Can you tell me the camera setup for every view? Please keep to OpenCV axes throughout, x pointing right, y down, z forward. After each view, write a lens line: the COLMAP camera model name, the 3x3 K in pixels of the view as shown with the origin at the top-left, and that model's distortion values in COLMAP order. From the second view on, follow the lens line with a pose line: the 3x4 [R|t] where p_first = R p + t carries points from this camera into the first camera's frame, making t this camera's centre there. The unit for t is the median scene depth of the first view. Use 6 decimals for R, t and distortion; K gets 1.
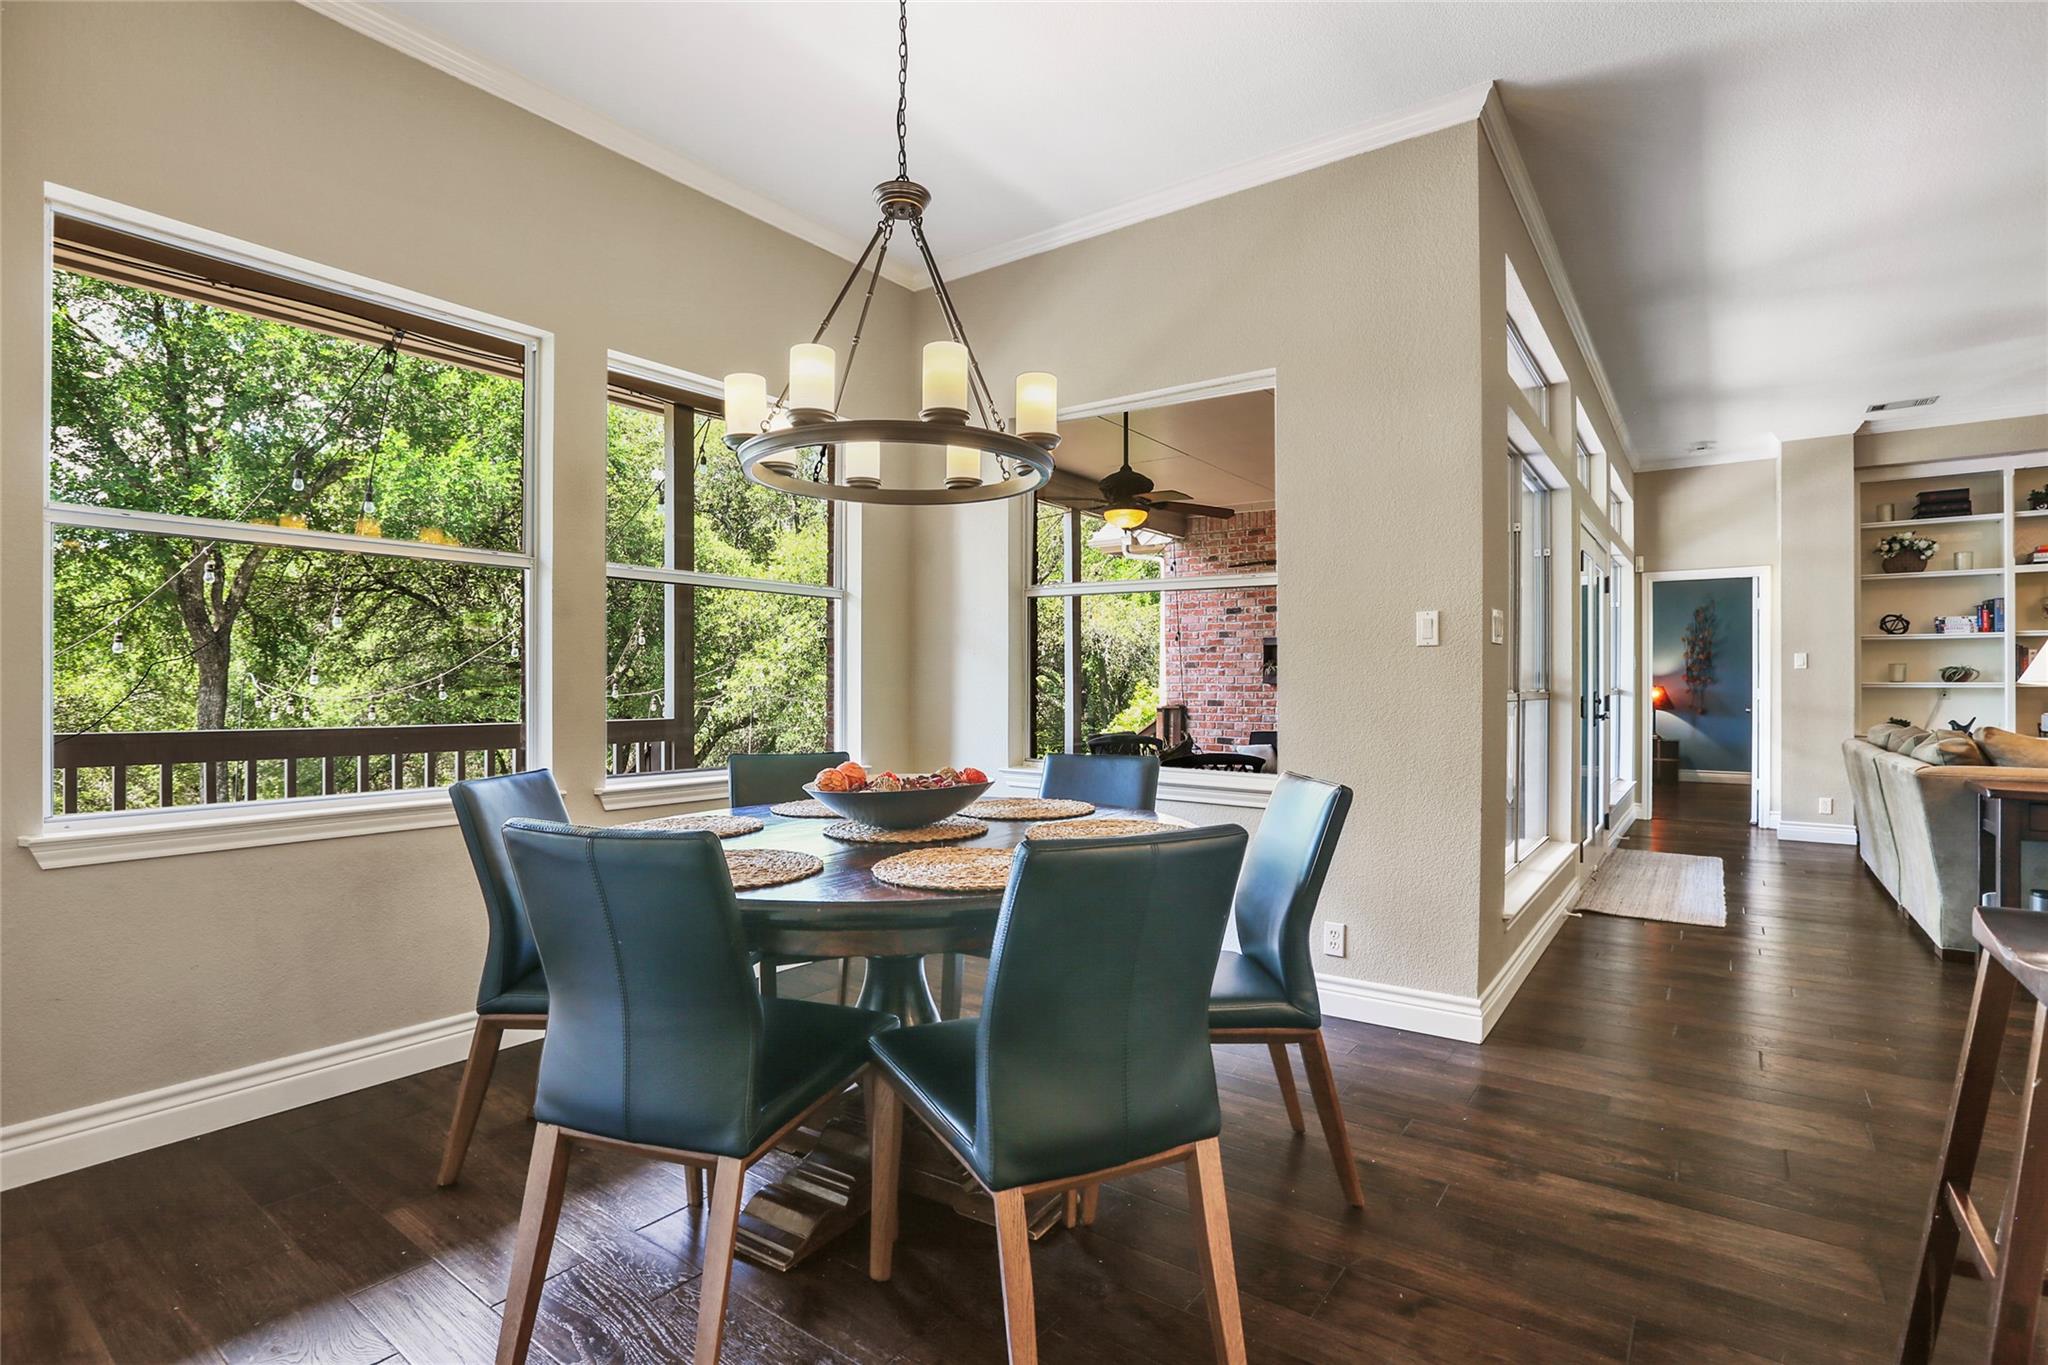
lens RADIAL K [[982.8, 0, 1024.8], [0, 982.8, 688.7], [0, 0, 1]] dist [-0.046759, 0.017748]
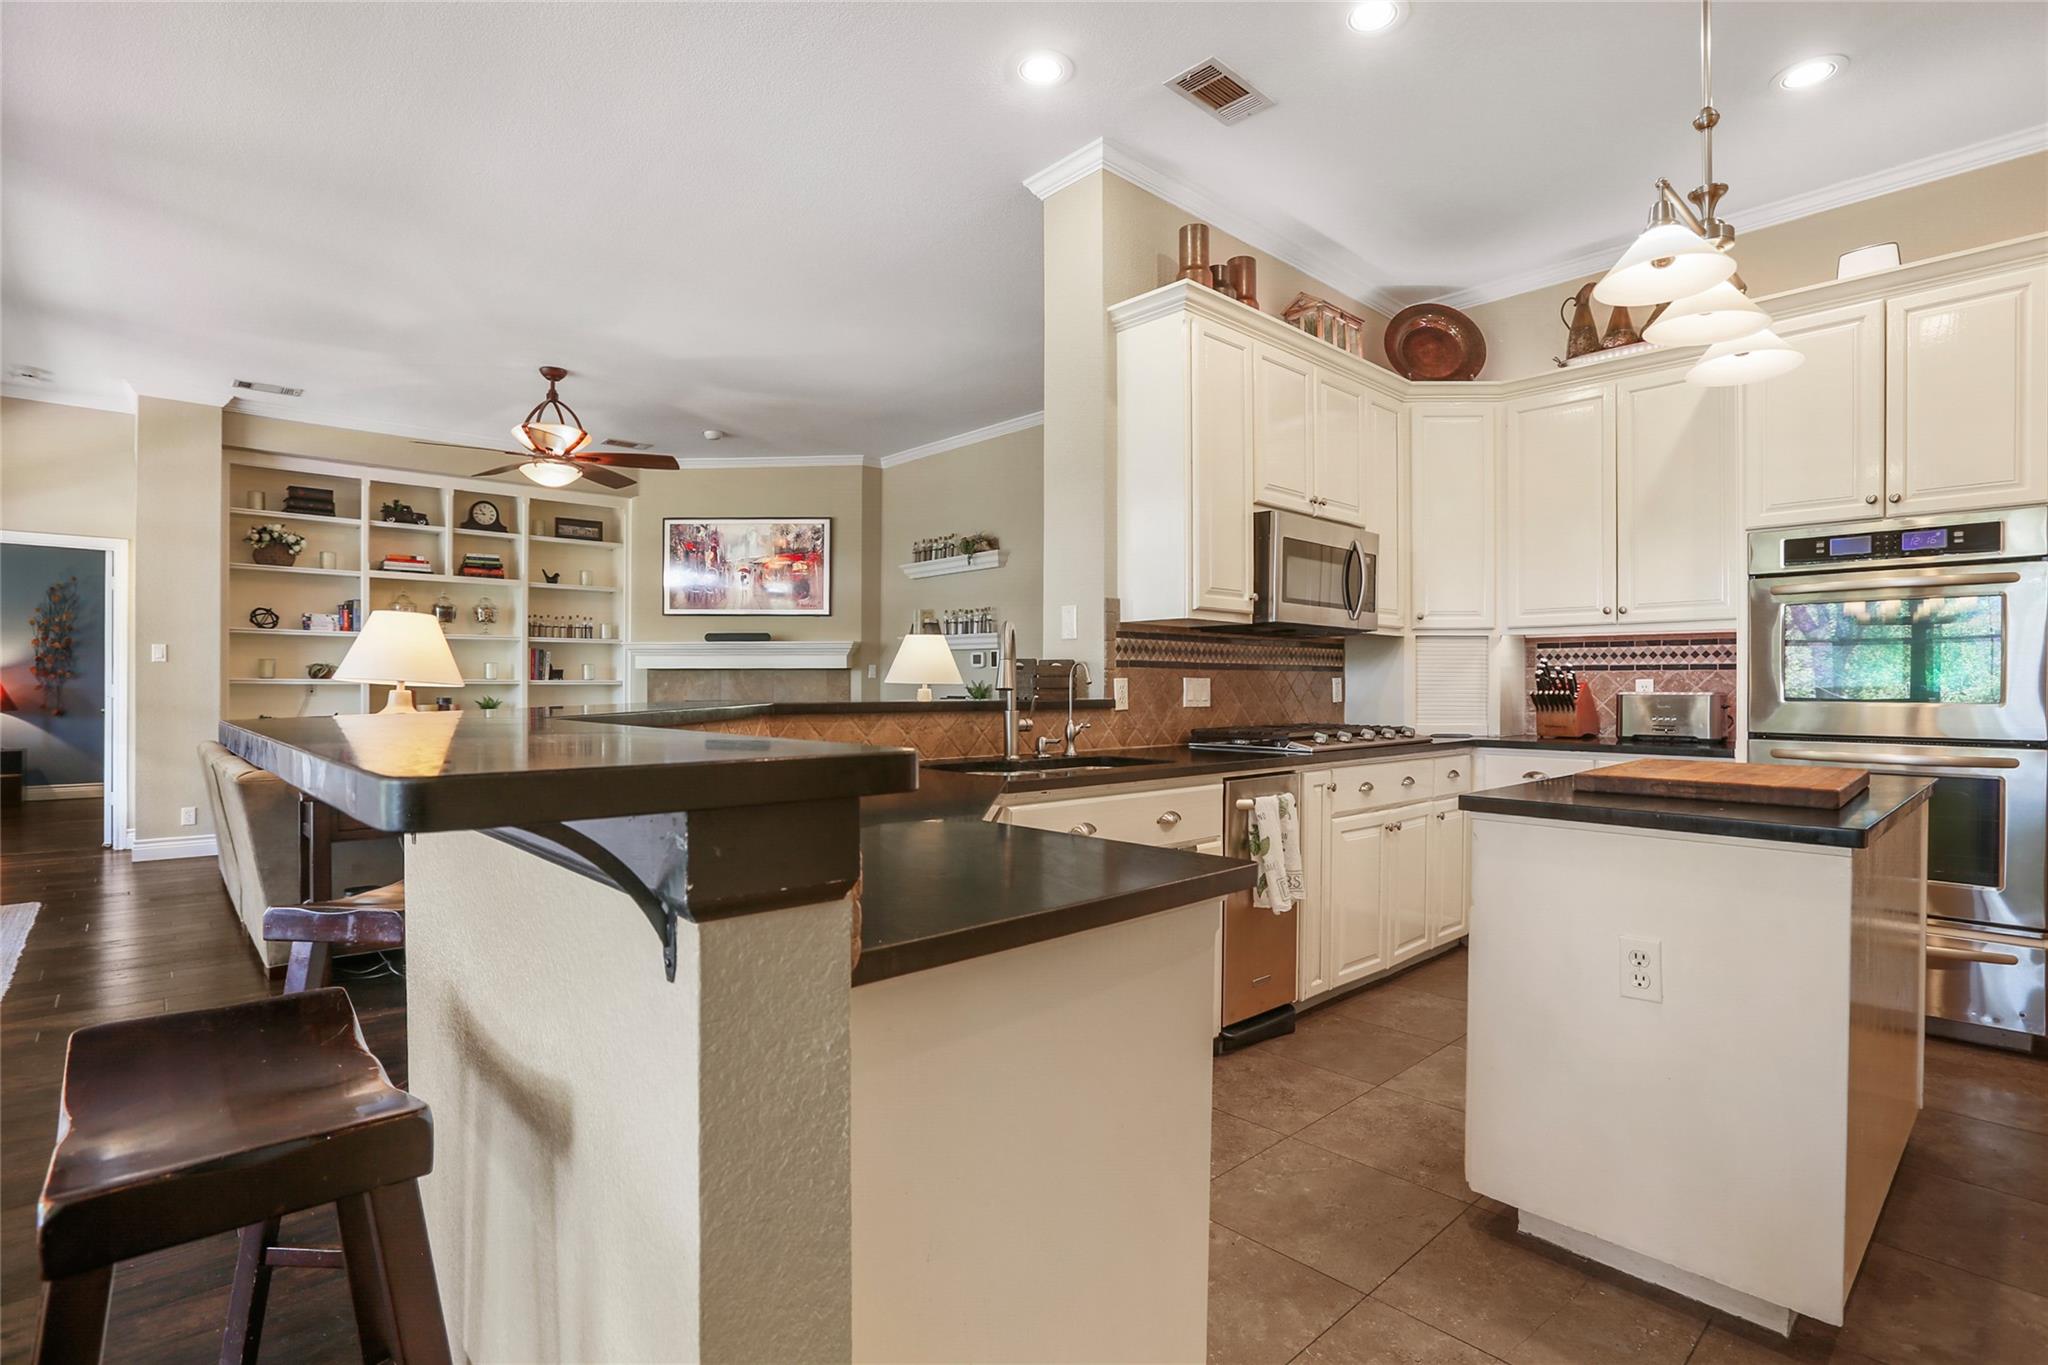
lens RADIAL K [[982.8, 0, 1024.8], [0, 982.8, 688.7], [0, 0, 1]] dist [-0.046759, 0.017748]
pose [[0.198111, -0.001057, 0.980179, 0.115800], [-0.002921, 0.999994, 0.001669, -0.000185], [-0.980175, -0.003194, 0.198107, 0.060451]]
